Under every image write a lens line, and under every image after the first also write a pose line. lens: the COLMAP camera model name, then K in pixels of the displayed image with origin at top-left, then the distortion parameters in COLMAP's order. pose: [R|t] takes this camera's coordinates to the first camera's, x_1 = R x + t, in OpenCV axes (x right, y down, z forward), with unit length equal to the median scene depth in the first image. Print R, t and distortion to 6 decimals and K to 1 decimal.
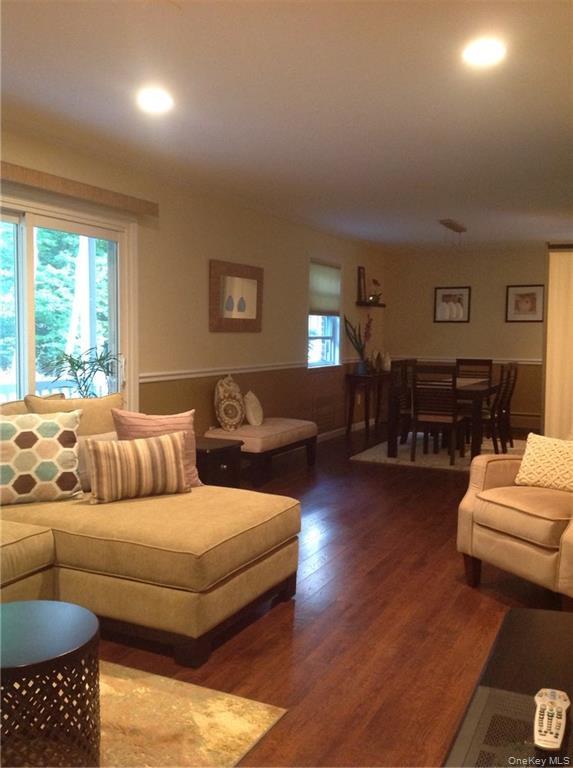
lens RADIAL K [[732.8, 0, 286.5], [0, 732.8, 384.0], [0, 0, 1]] dist [0.170524, -0.346375]
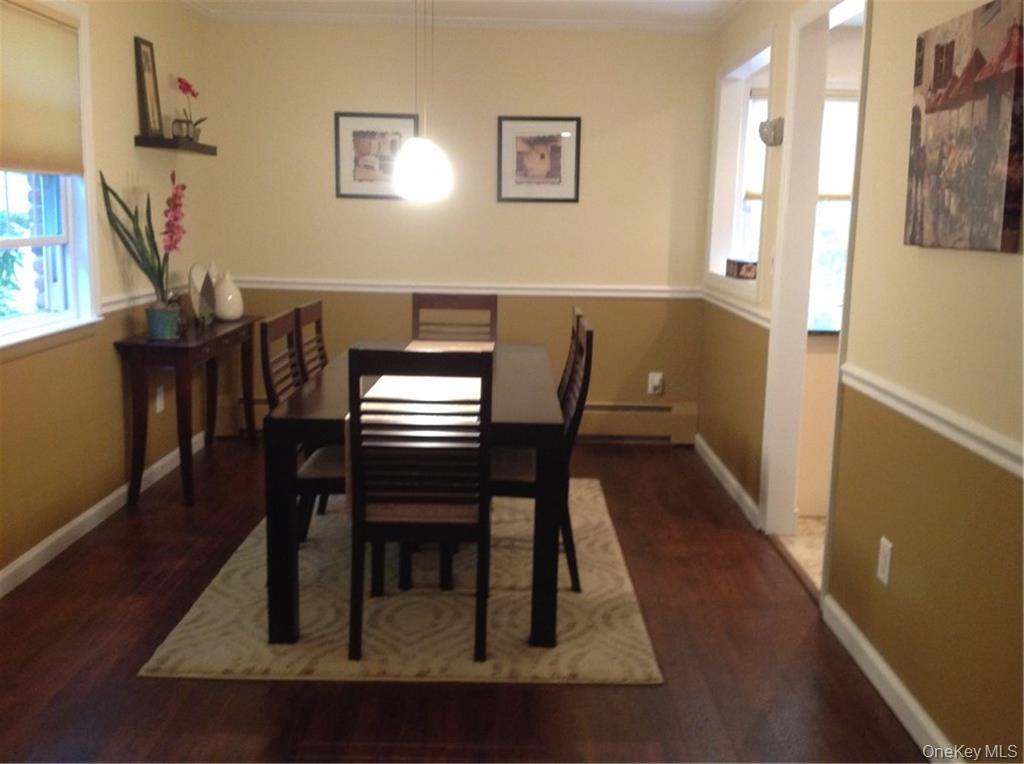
lens RADIAL K [[985.3, 0, 512.0], [0, 985.3, 382.0], [0, 0, 1]] dist [0.161678, -0.285000]
pose [[0.905170, -0.063105, 0.420340, 0.047677], [0.017919, 0.993704, 0.110596, -0.042663], [-0.424673, -0.092576, 0.900601, 0.468074]]
